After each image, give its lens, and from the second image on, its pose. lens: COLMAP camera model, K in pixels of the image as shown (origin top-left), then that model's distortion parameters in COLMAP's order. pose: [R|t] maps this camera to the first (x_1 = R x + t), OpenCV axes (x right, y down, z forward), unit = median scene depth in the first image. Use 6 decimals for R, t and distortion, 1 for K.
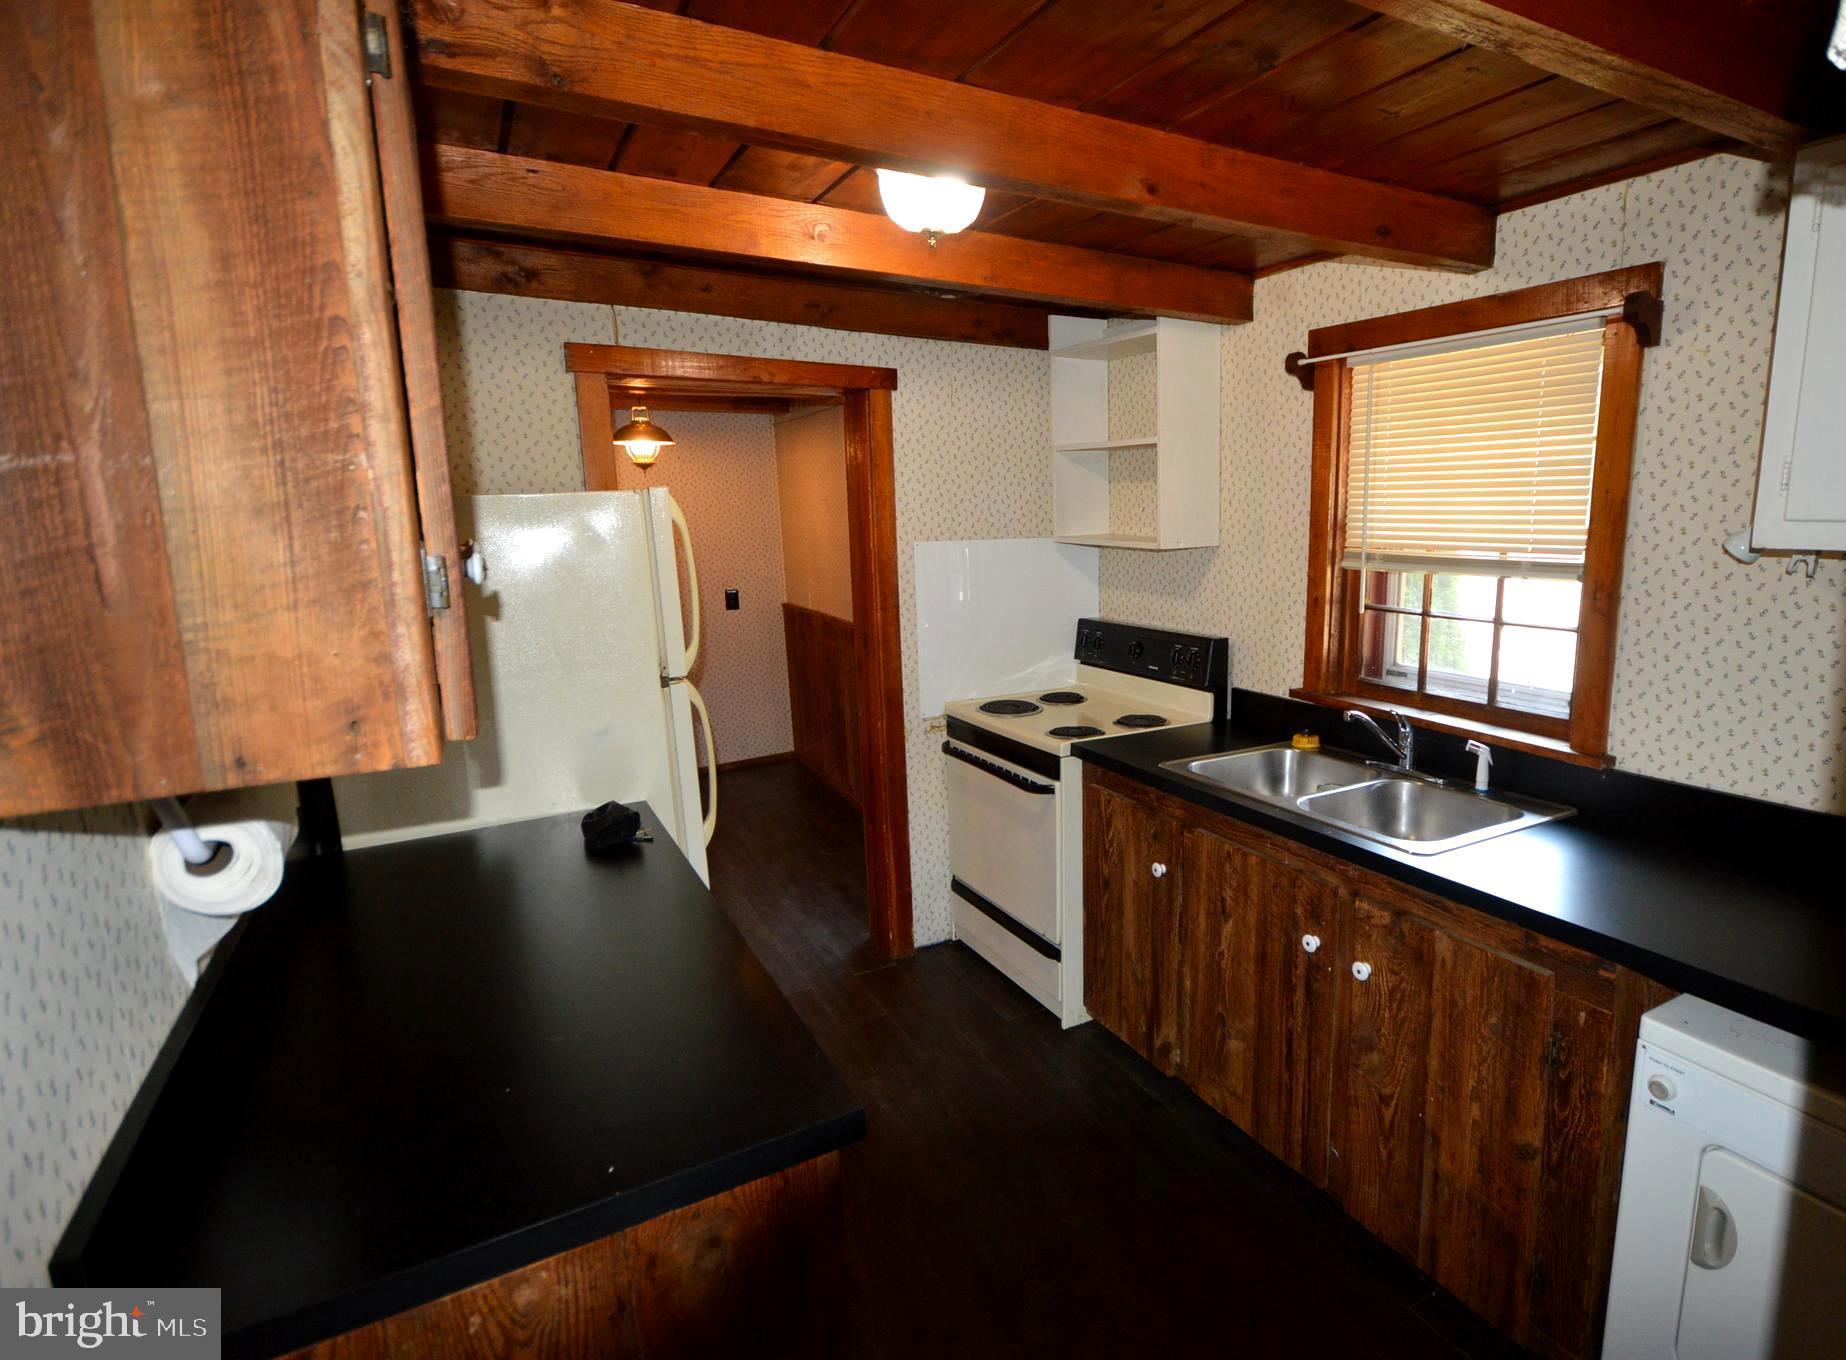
lens RADIAL K [[908.7, 0, 918.7], [0, 908.7, 675.4], [0, 0, 1]] dist [0.001535, 0.001618]
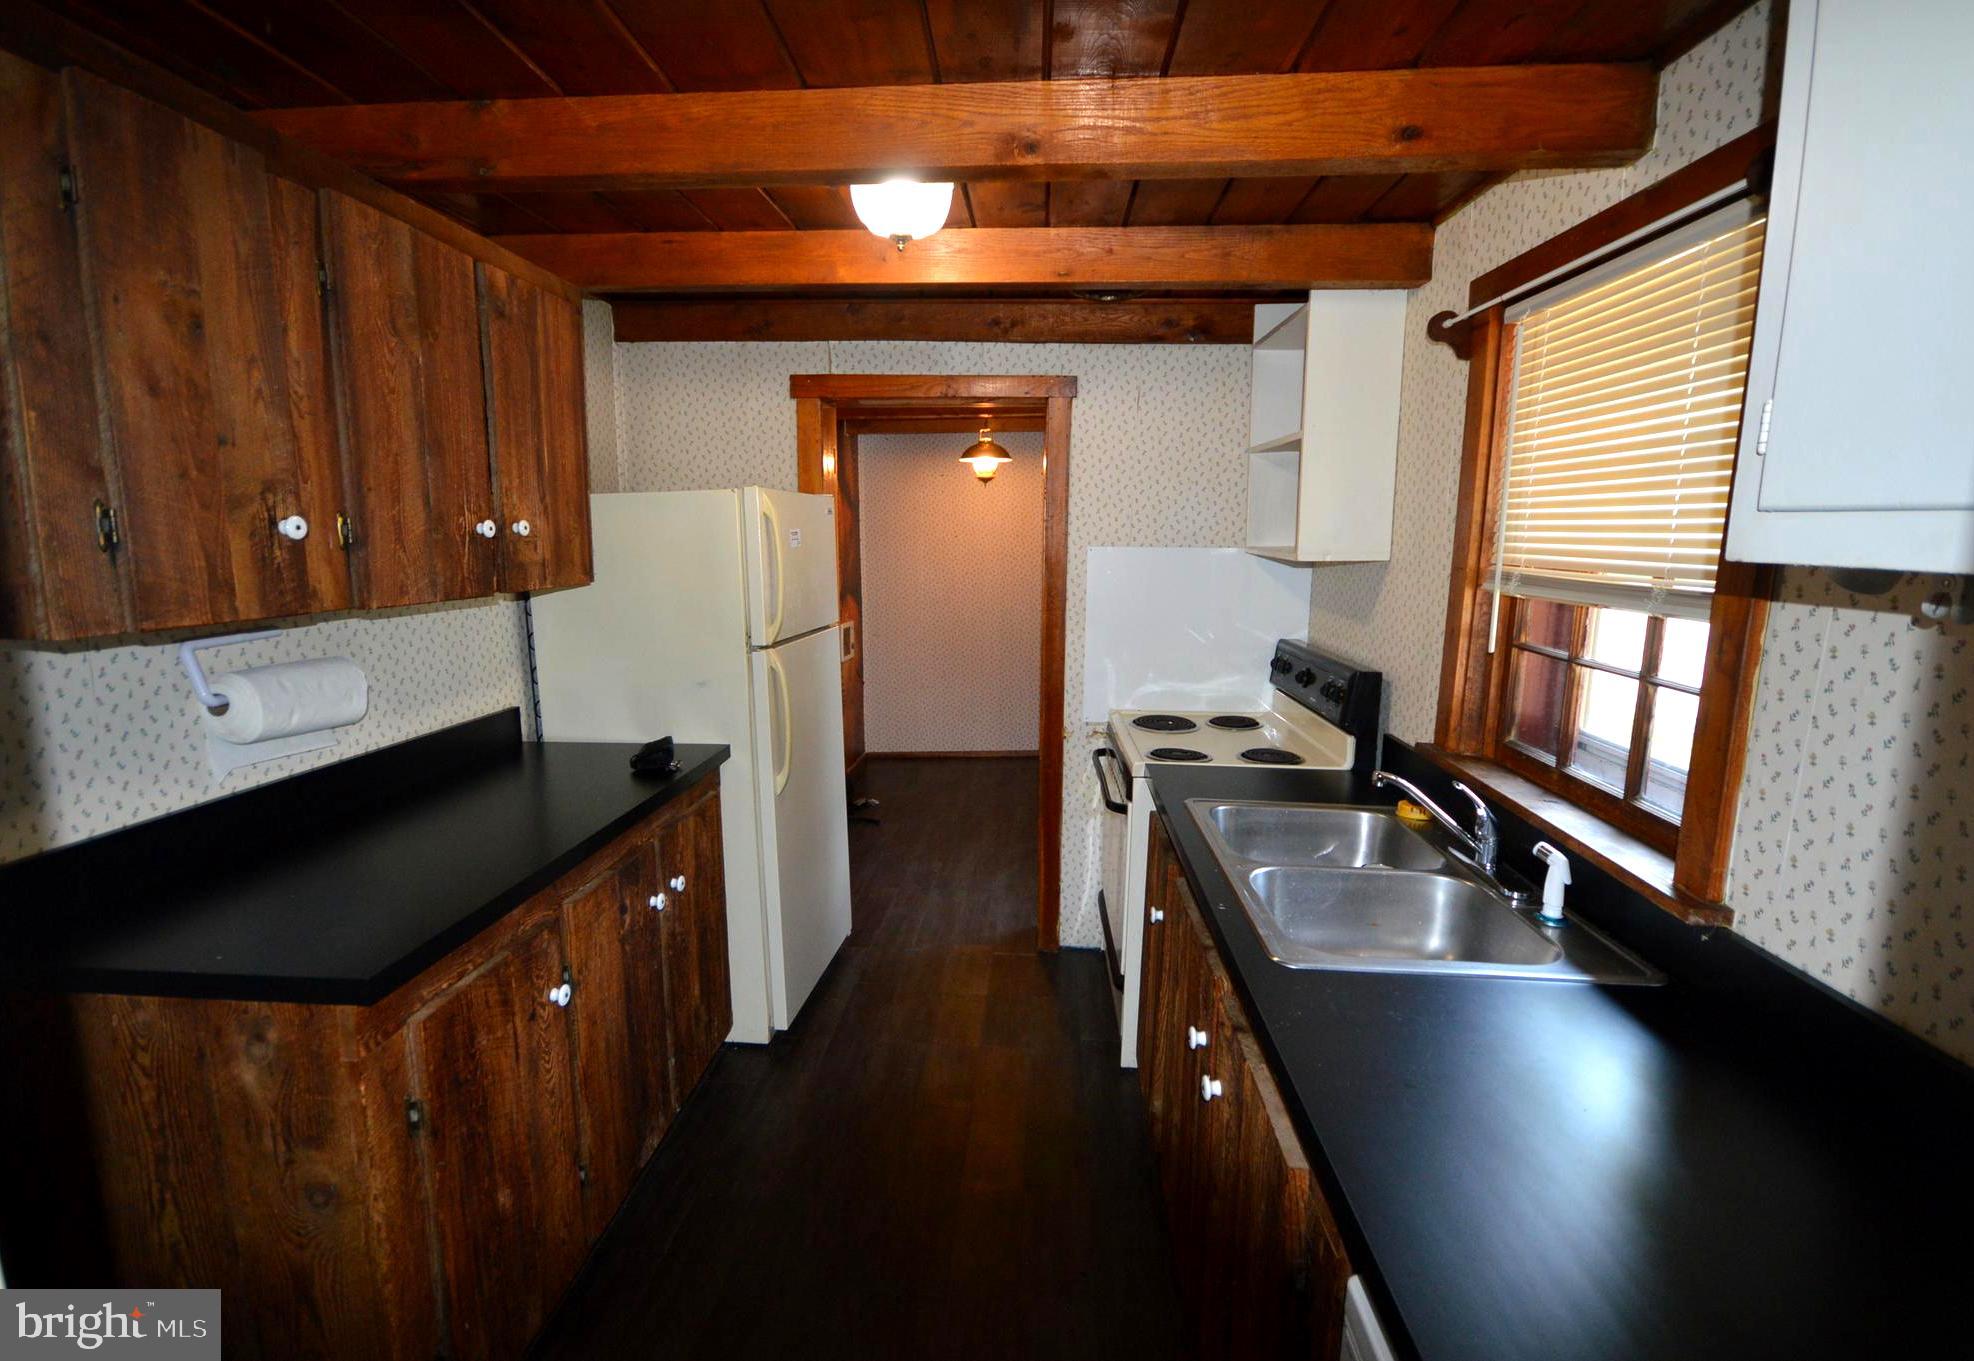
lens RADIAL K [[827.1, 0, 988.4], [0, 827.1, 672.7], [0, 0, 1]] dist [0.001441, -0.000835]
pose [[0.843399, 0.109786, -0.525952, 0.467079], [-0.115284, 0.993079, 0.022428, -0.018210], [0.524774, 0.041719, 0.850218, 0.193639]]
